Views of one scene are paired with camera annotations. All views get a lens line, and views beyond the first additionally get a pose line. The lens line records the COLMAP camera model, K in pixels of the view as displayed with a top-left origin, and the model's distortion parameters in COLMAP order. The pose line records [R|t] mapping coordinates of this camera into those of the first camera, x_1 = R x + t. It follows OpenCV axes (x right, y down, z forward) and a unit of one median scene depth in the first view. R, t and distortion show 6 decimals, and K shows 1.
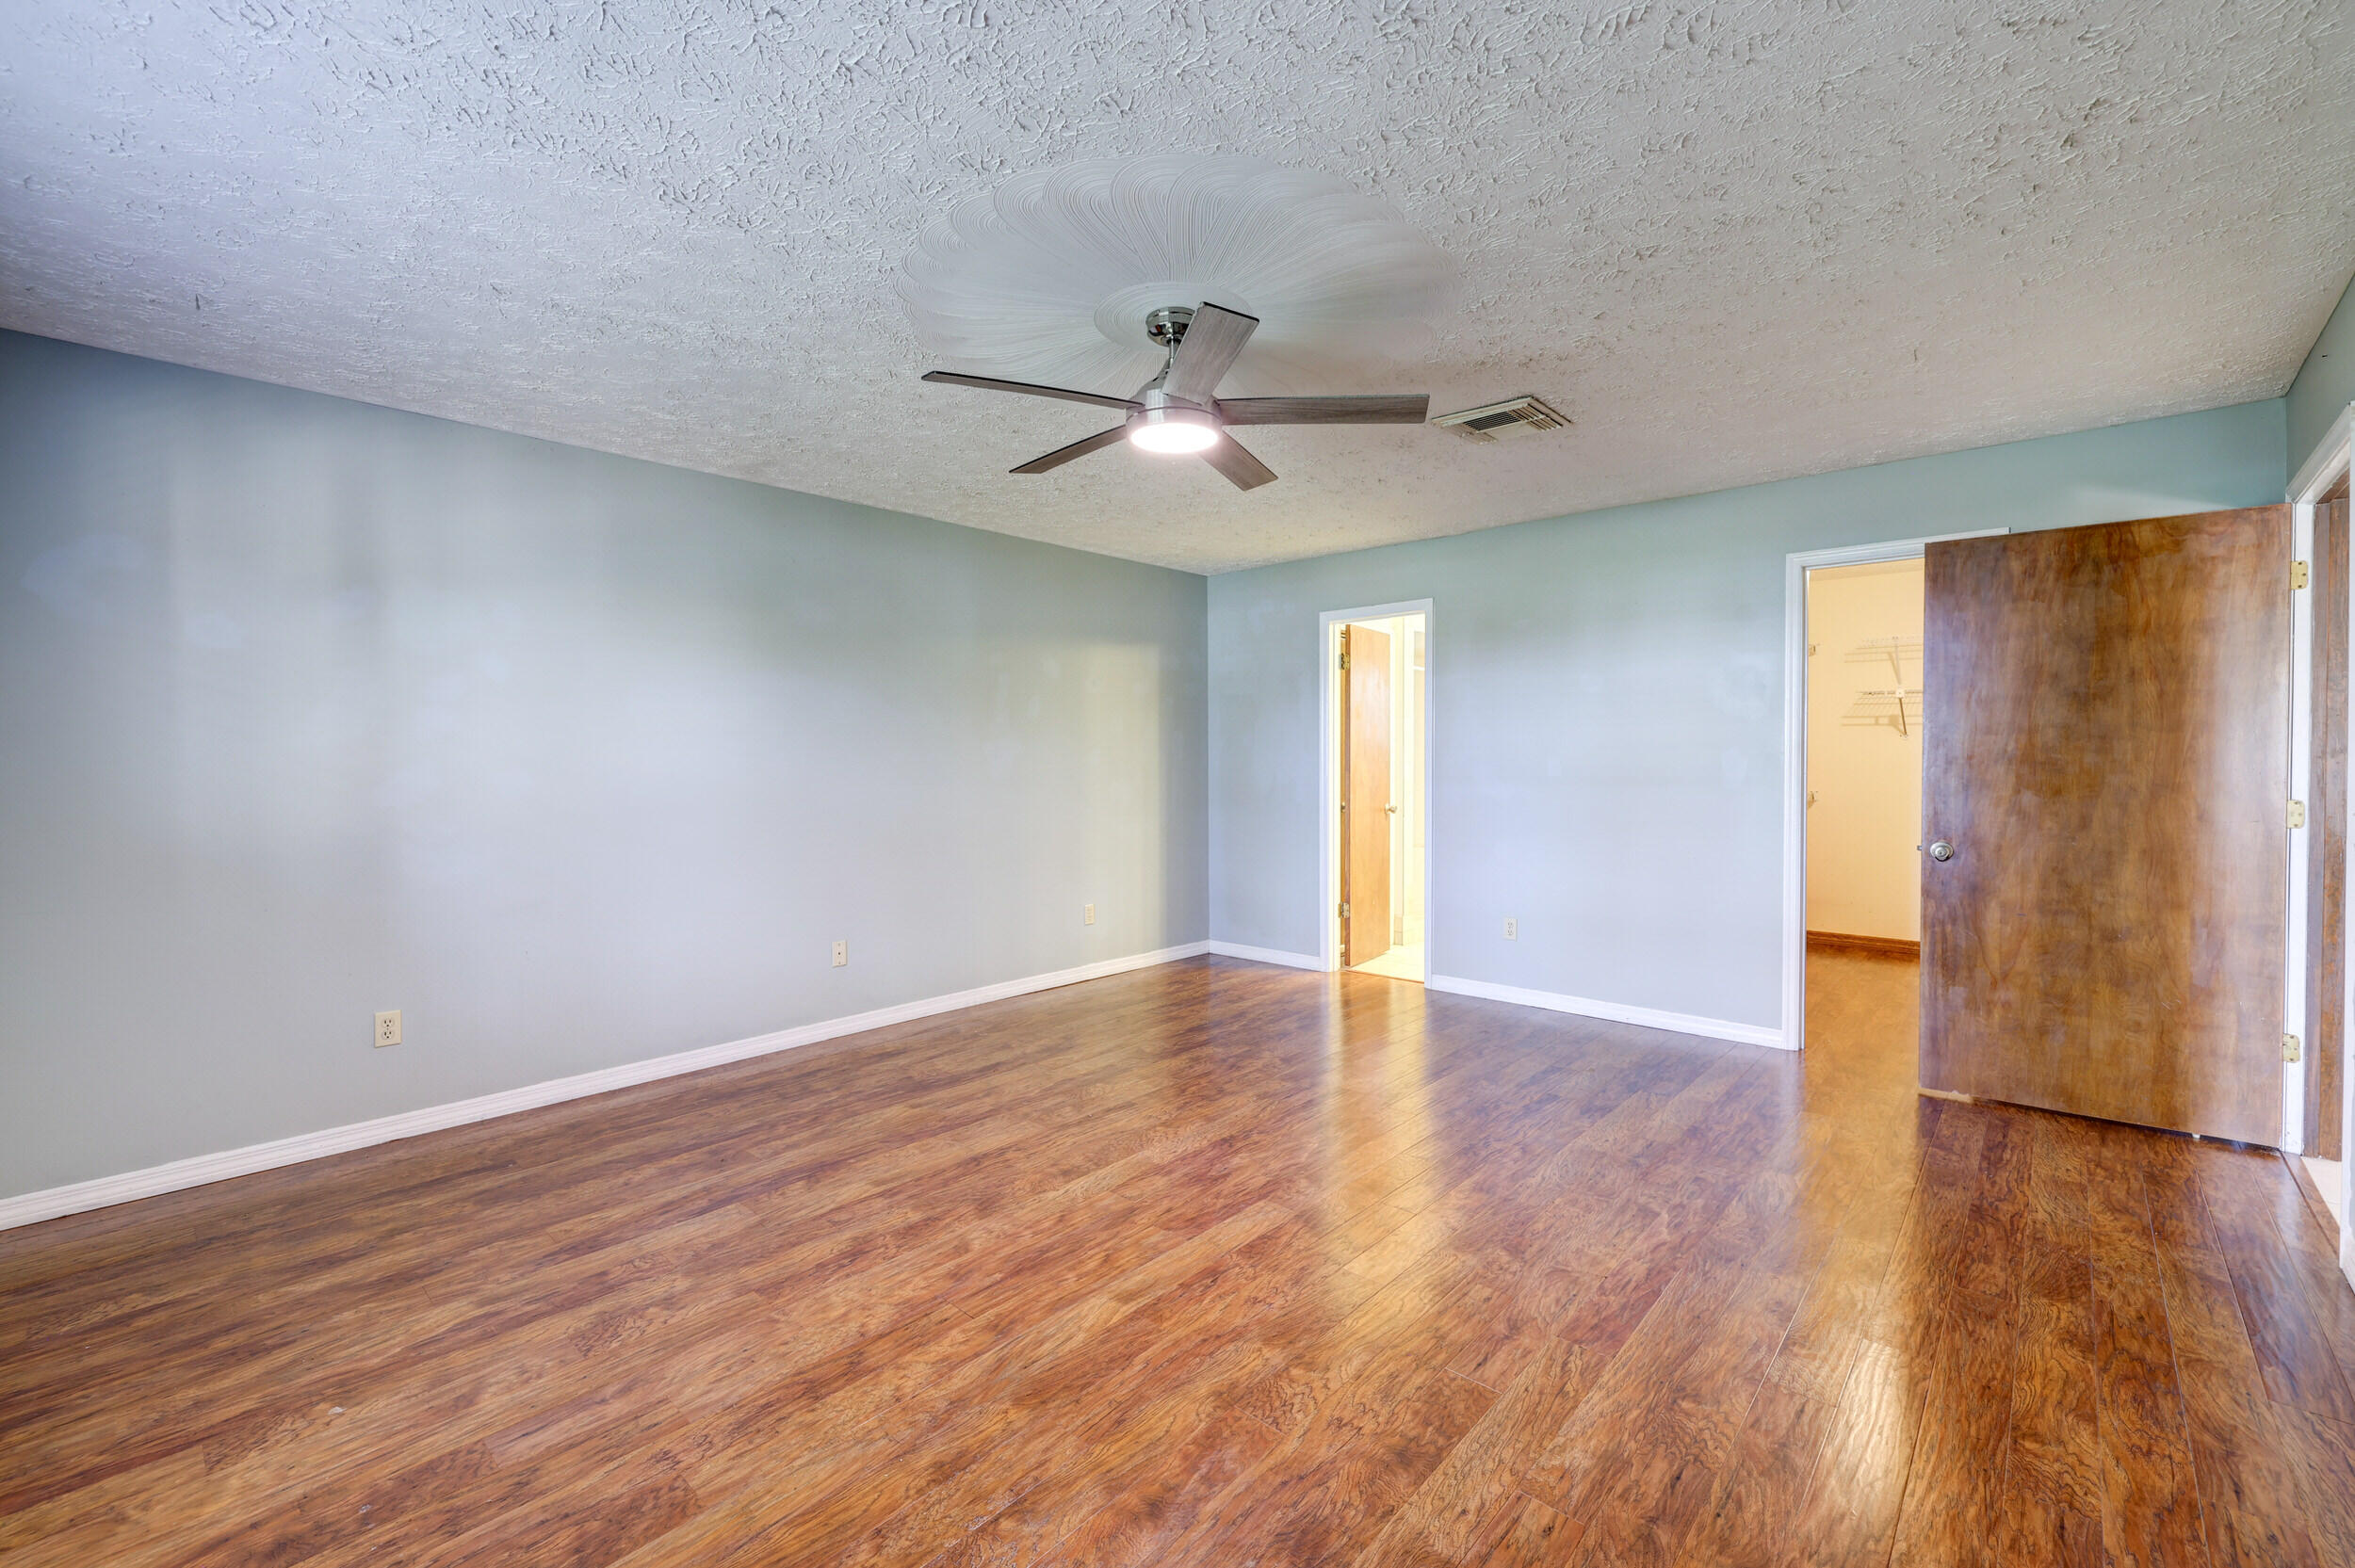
lens RADIAL K [[976.4, 0, 1180.1], [0, 976.4, 775.9], [0, 0, 1]] dist [0.000484, -0.000467]
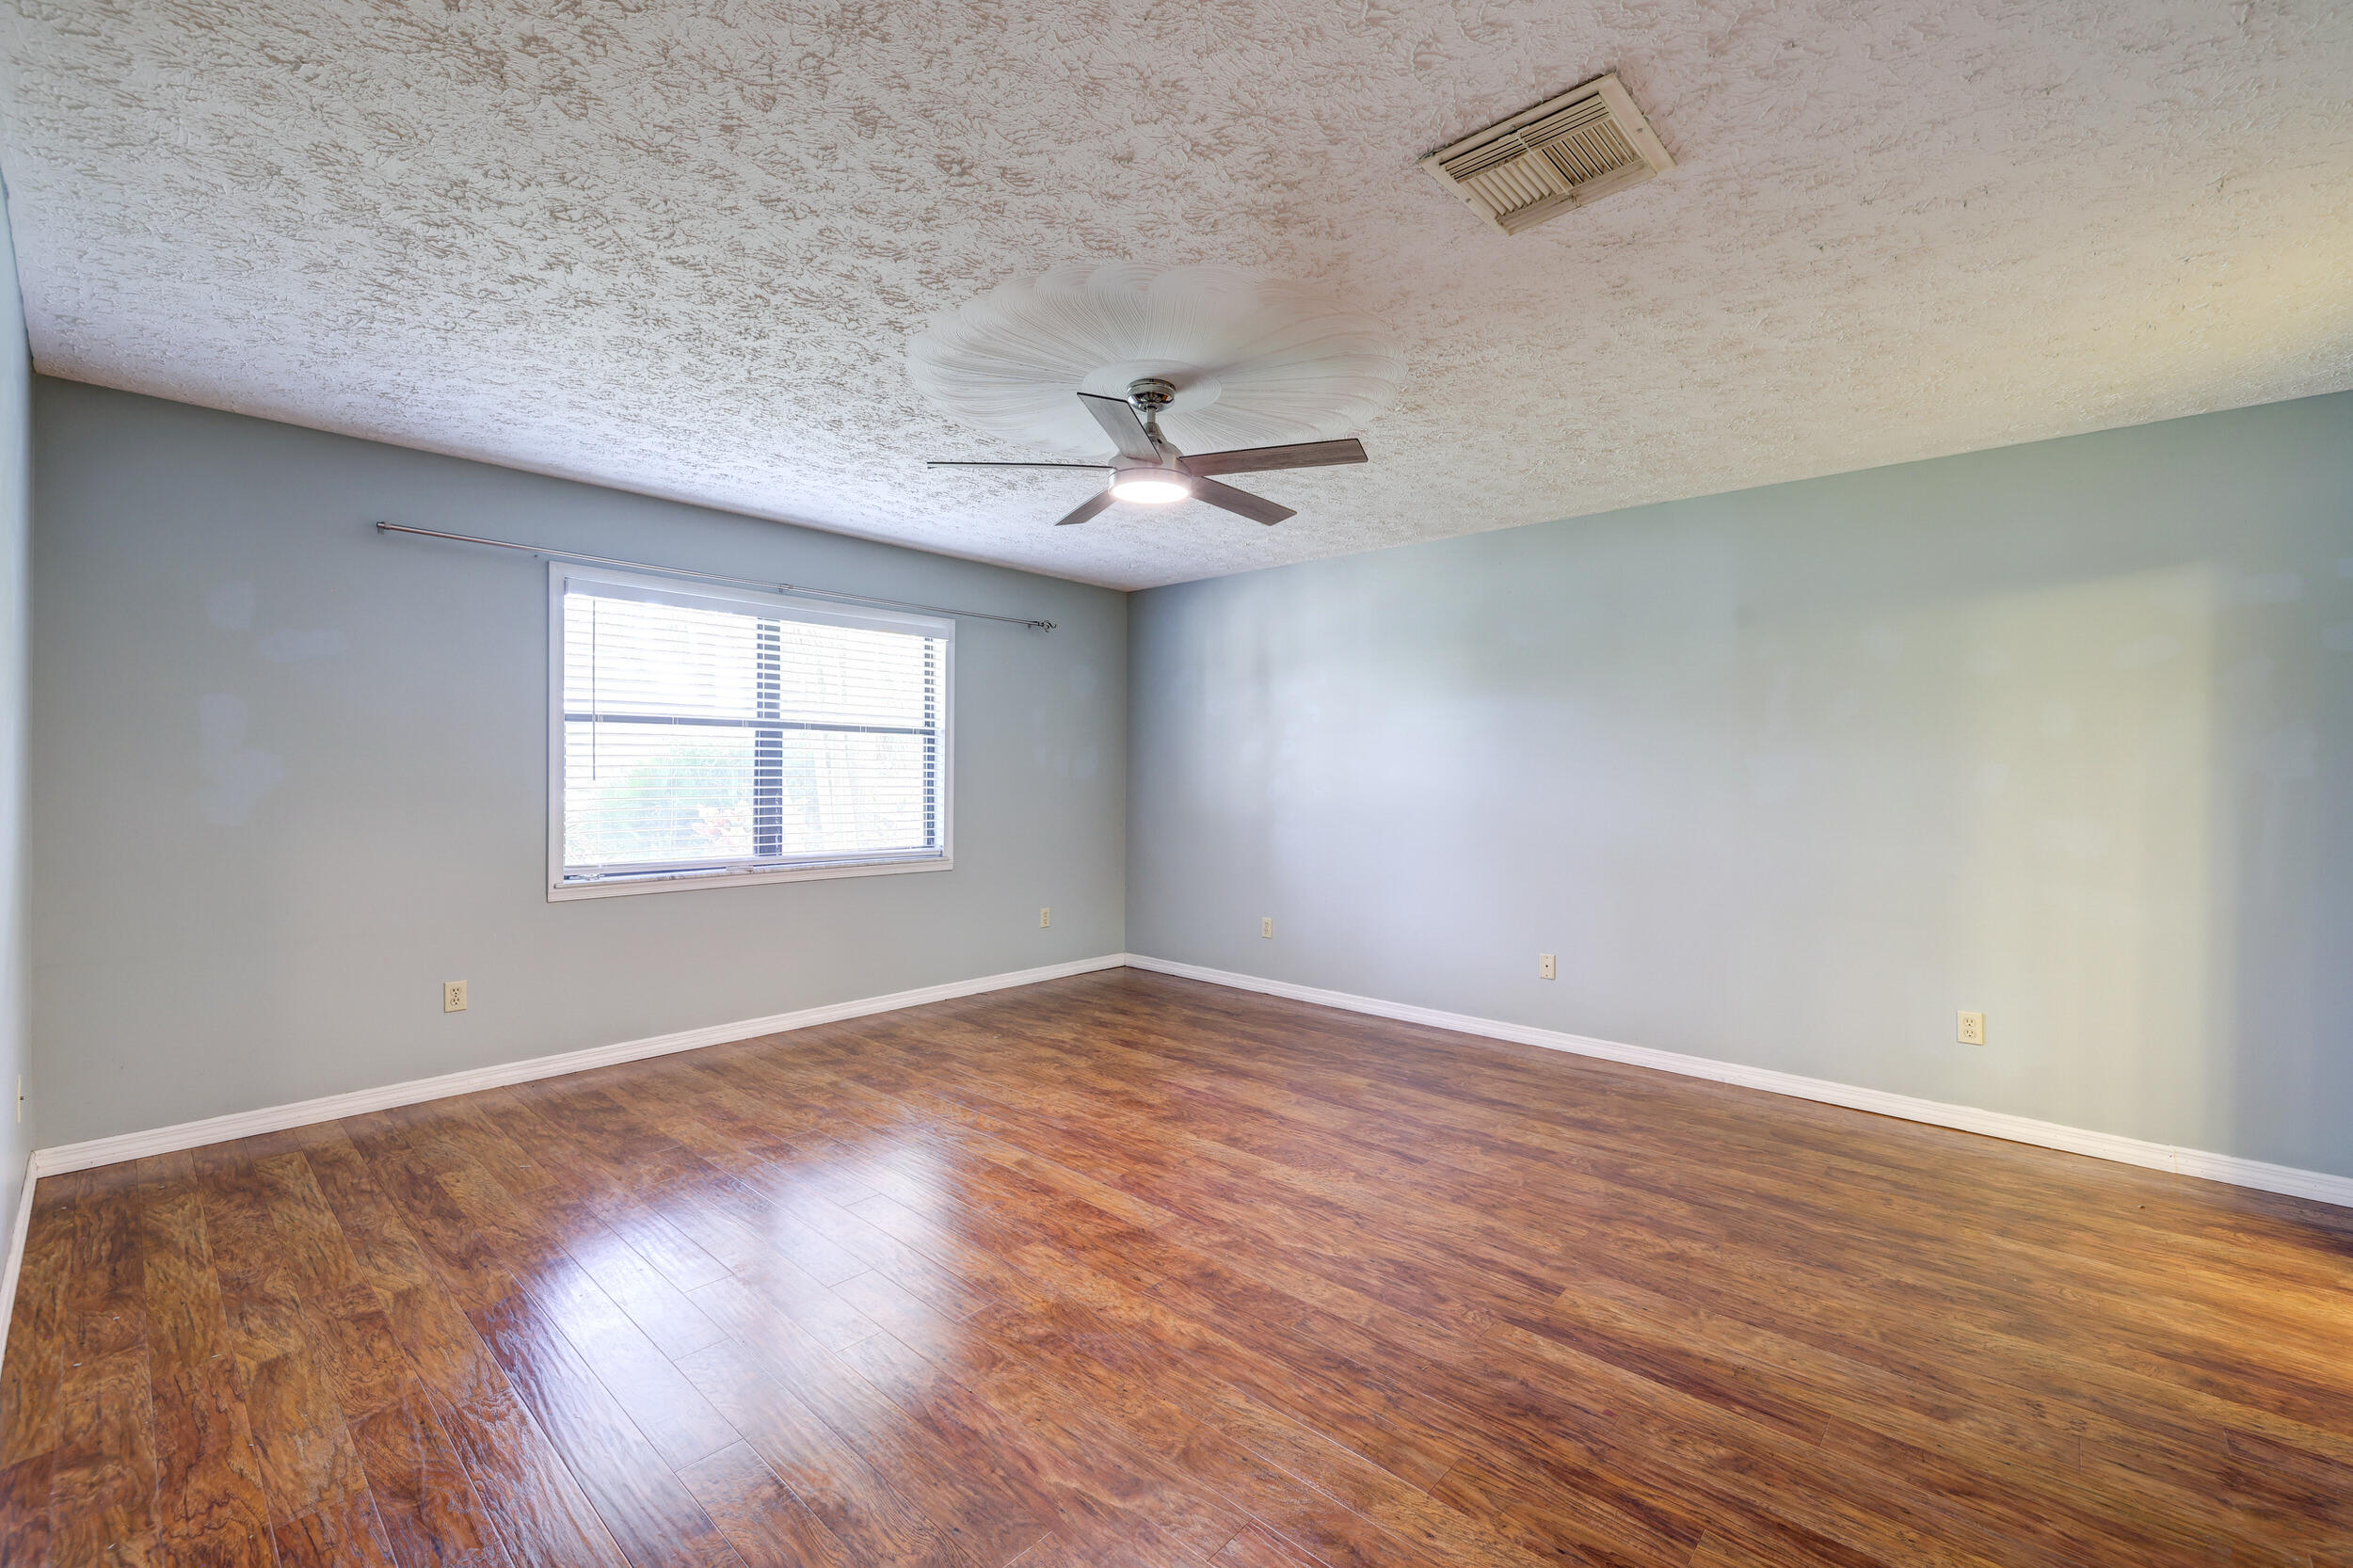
lens RADIAL K [[975.7, 0, 1179.1], [0, 975.7, 775.9], [0, 0, 1]] dist [0.000484, -0.000467]
pose [[0.001202, 0.007349, -0.999972, 1.092464], [-0.026045, 0.999634, 0.007315, -0.022238], [0.999660, 0.026036, 0.001393, 1.001183]]
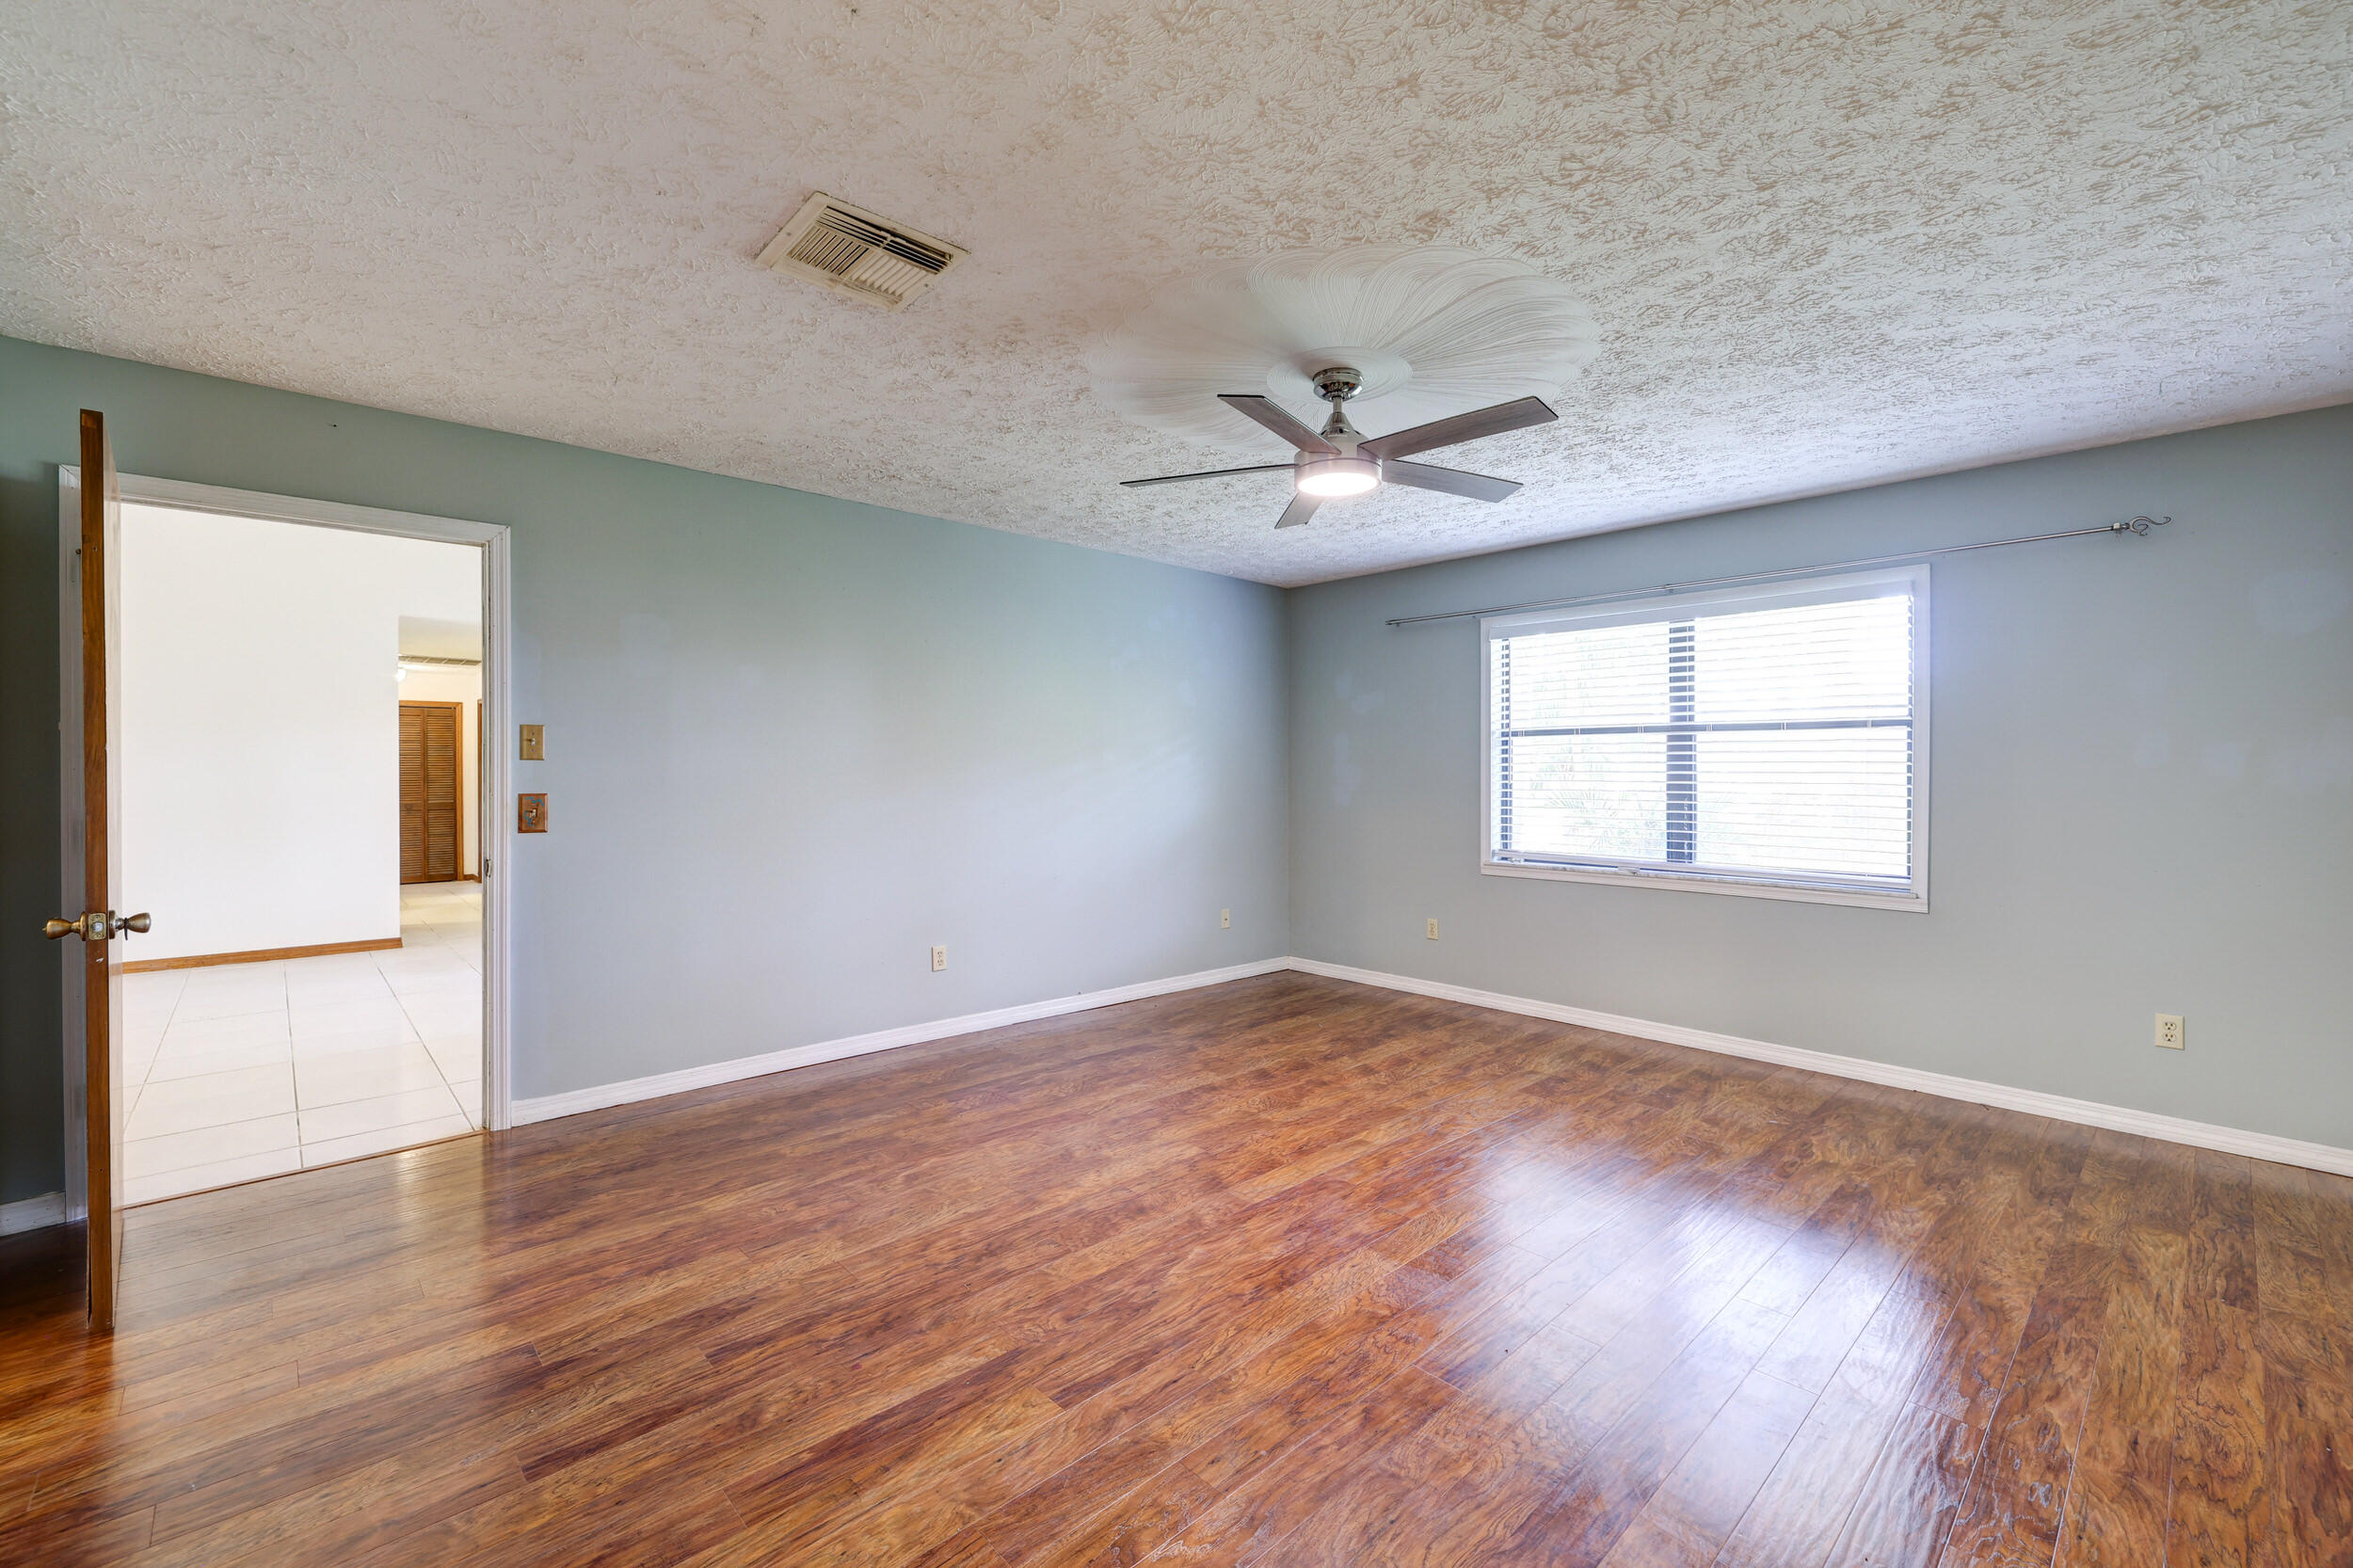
lens RADIAL K [[975.7, 0, 1179.1], [0, 975.7, 775.9], [0, 0, 1]] dist [0.000484, -0.000467]
pose [[-0.996788, 0.000411, 0.080084, 0.082341], [0.002018, 0.999798, 0.019985, -0.035068], [-0.080060, 0.020083, -0.996588, 2.045574]]
